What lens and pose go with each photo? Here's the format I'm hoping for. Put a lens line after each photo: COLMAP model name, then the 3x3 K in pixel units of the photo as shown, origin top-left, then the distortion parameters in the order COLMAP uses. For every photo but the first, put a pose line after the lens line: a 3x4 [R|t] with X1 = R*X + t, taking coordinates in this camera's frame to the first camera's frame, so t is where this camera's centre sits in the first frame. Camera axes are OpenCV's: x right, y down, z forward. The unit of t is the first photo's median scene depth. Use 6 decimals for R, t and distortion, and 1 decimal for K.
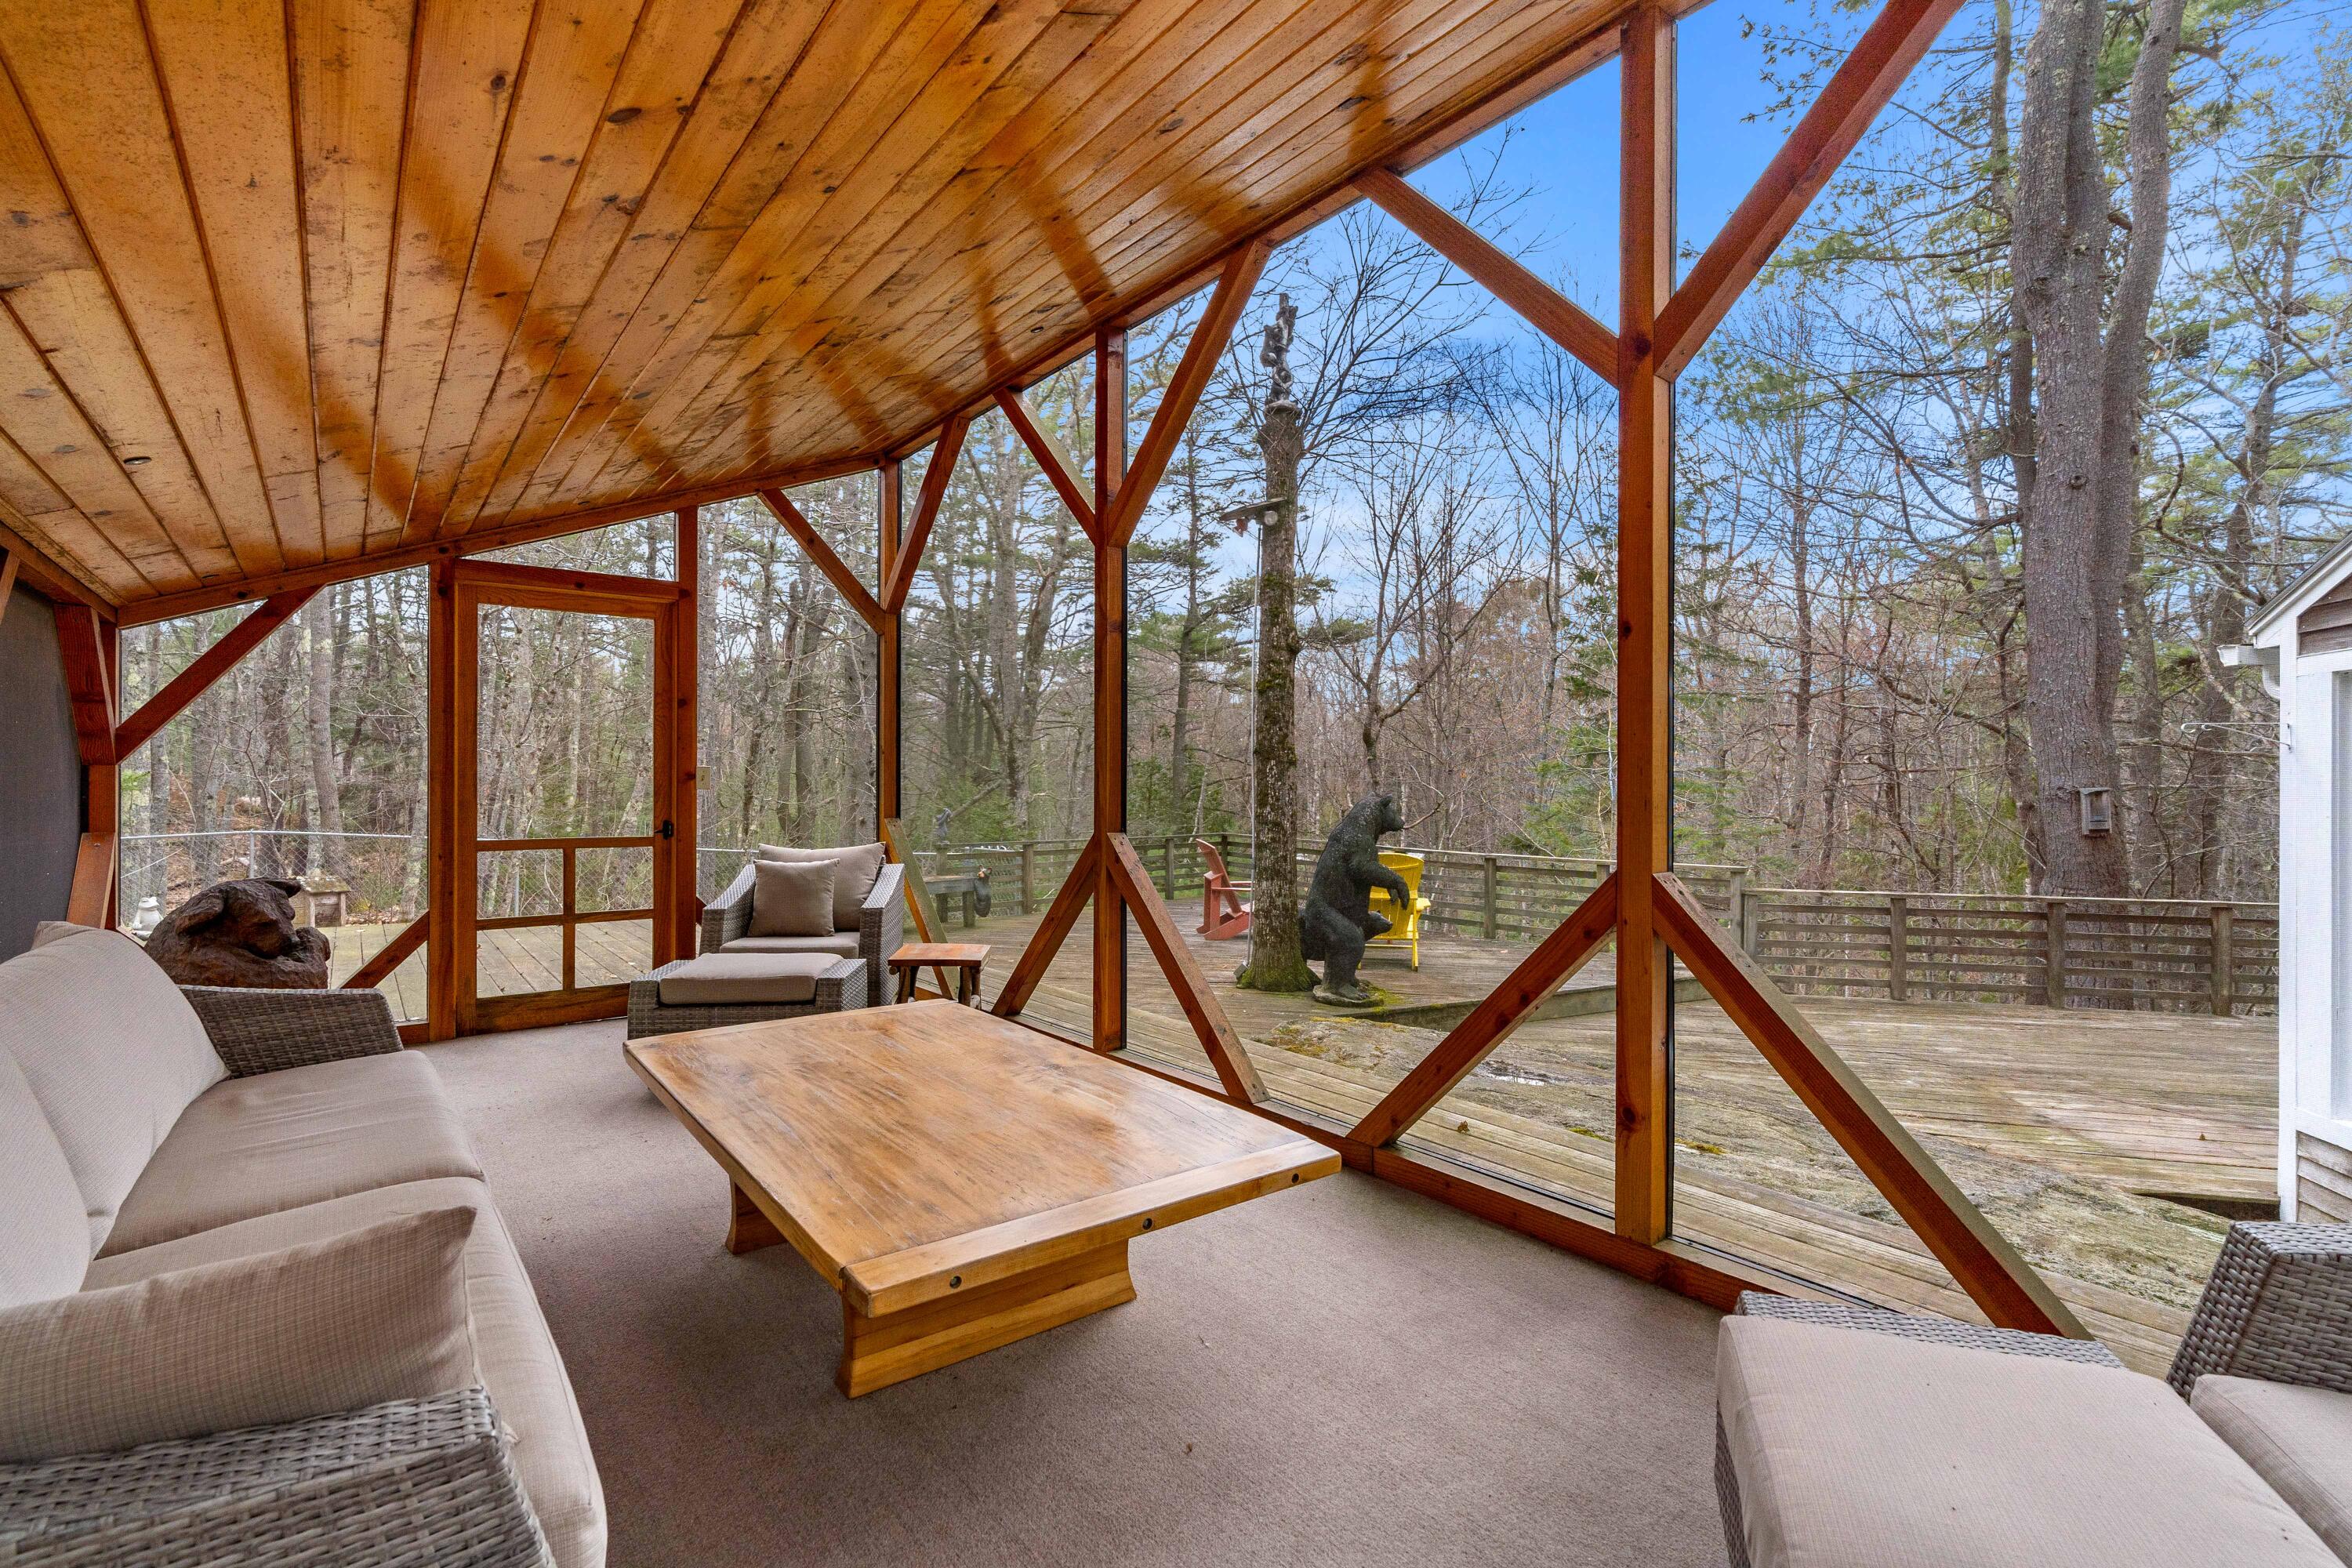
lens RADIAL K [[1060.1, 0, 1182.1], [0, 1060.1, 780.0], [0, 0, 1]] dist [0.000557, 0.000086]
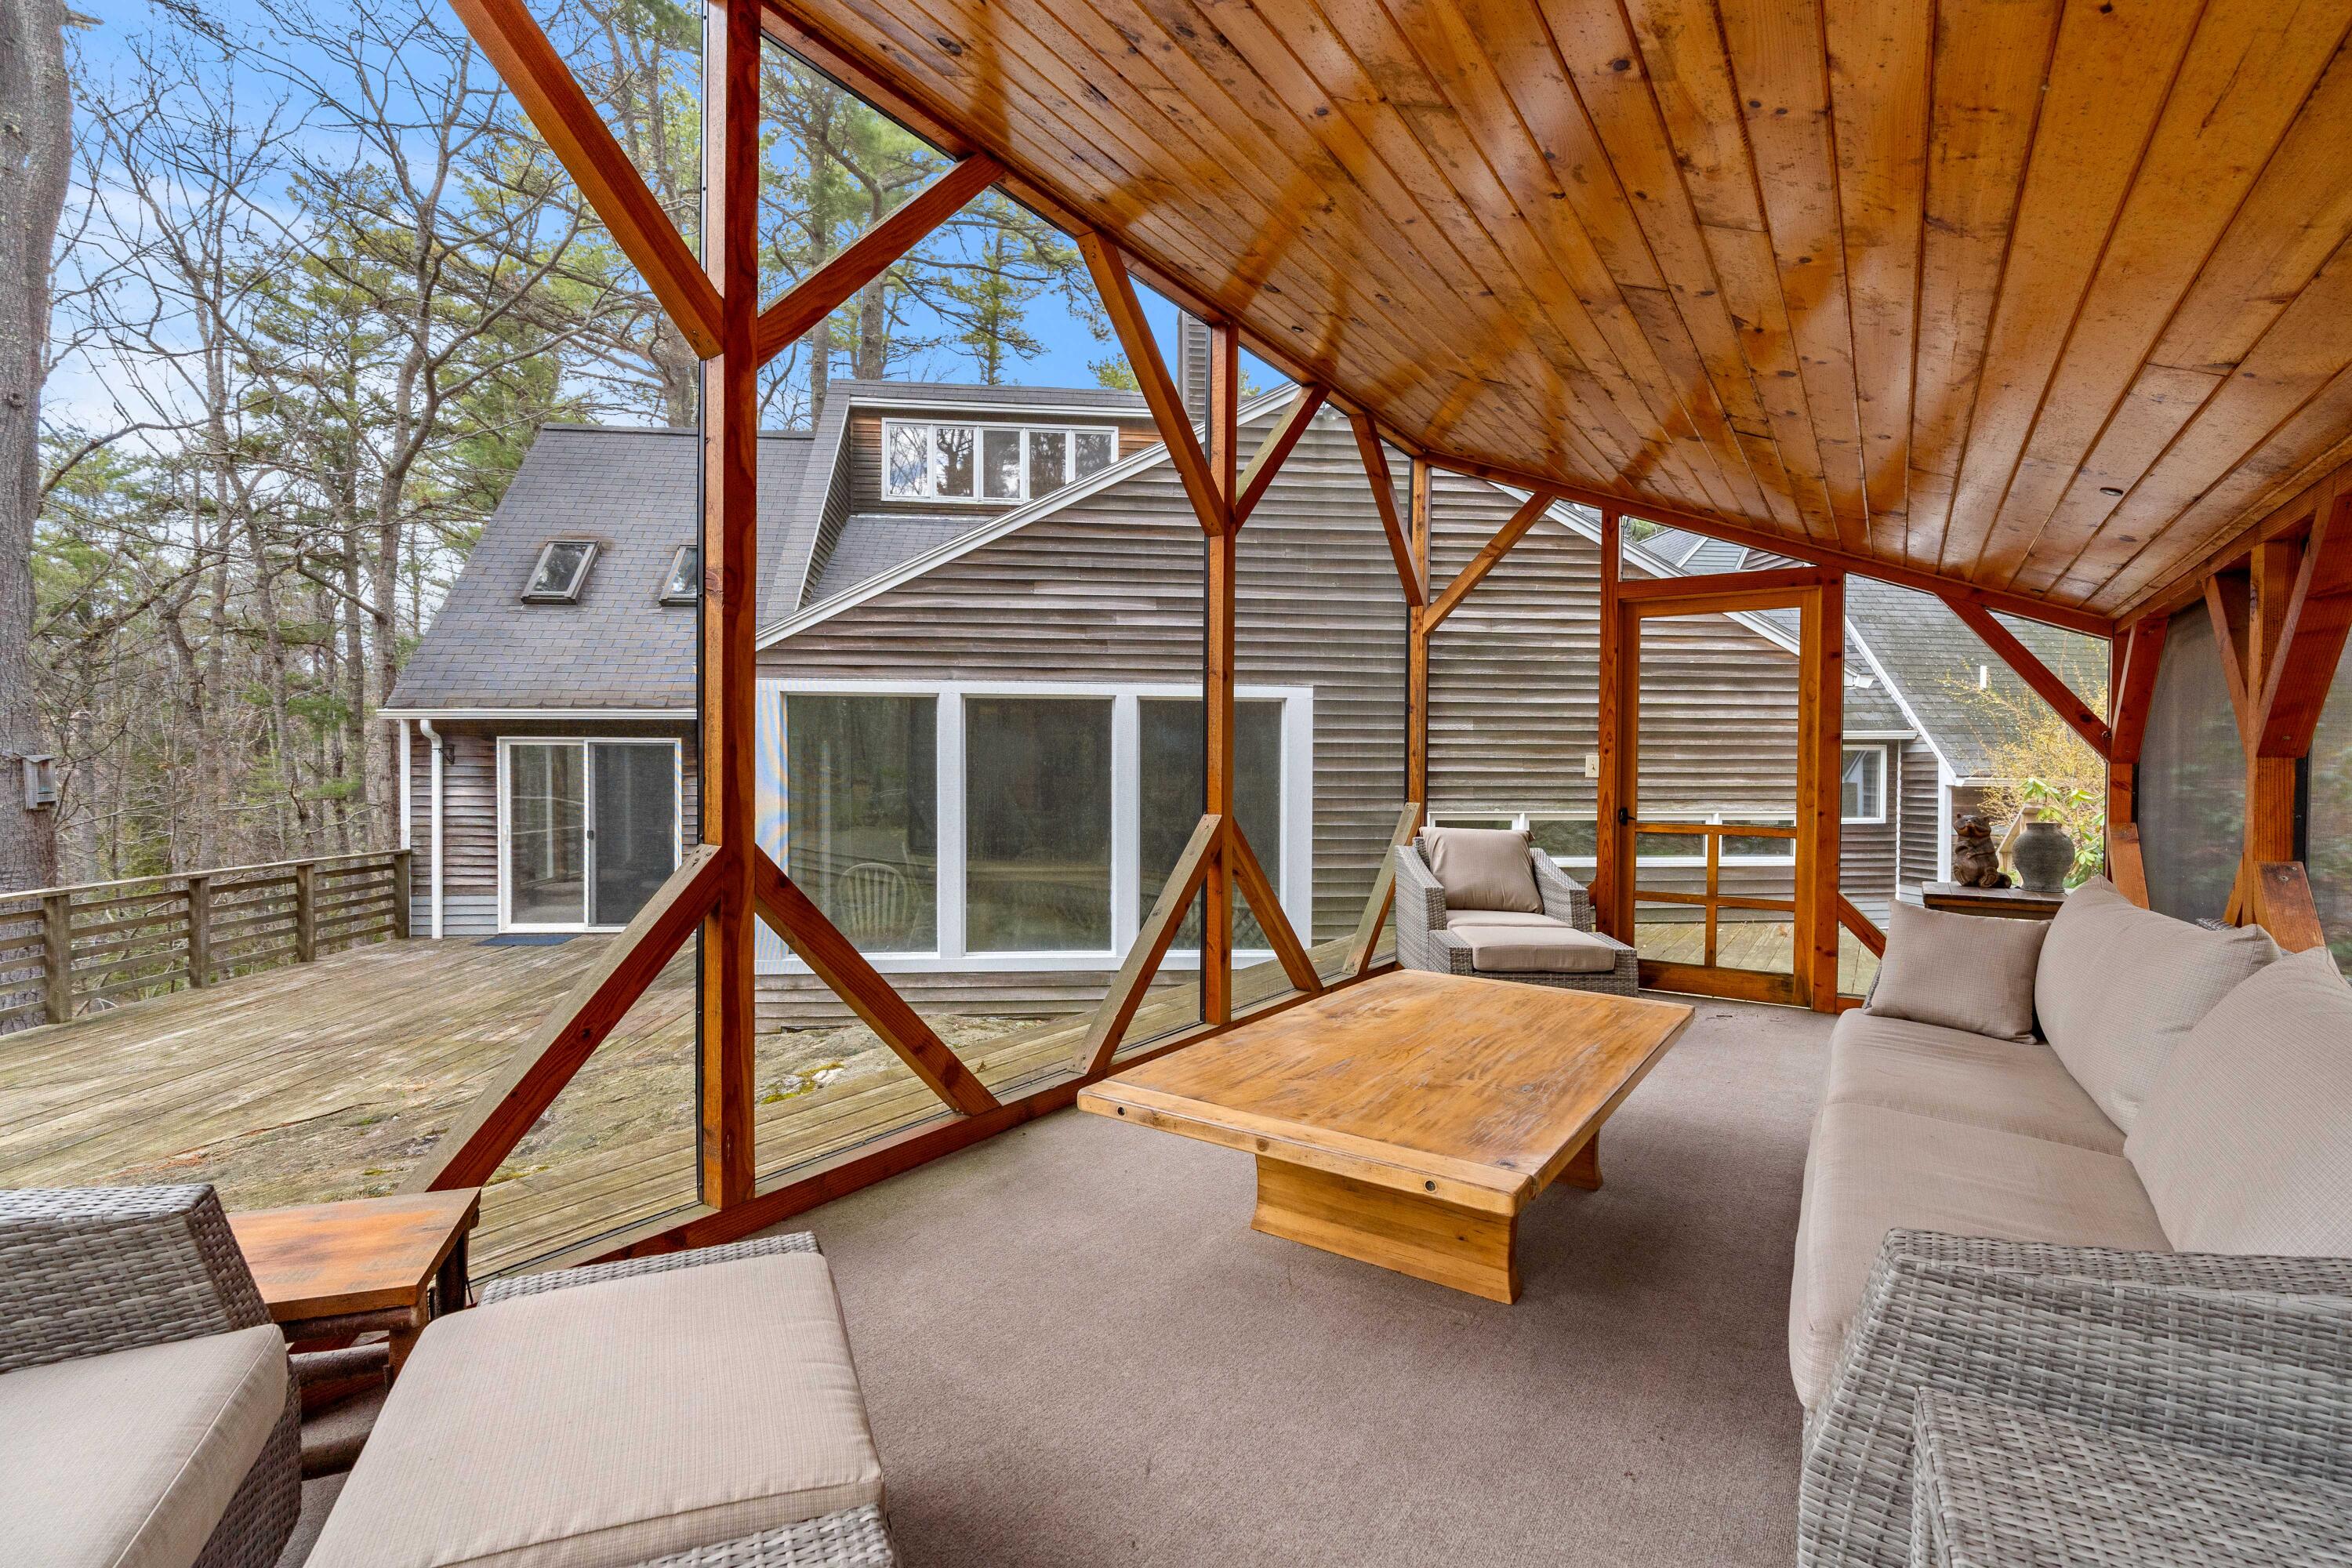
lens RADIAL K [[1060.1, 0, 1182.1], [0, 1060.1, 780.0], [0, 0, 1]] dist [0.000557, 0.000086]
pose [[-0.313871, -0.034204, 0.948849, -0.698330], [-0.004480, 0.999393, 0.034544, -0.017938], [-0.949455, 0.006592, -0.313834, 0.930039]]
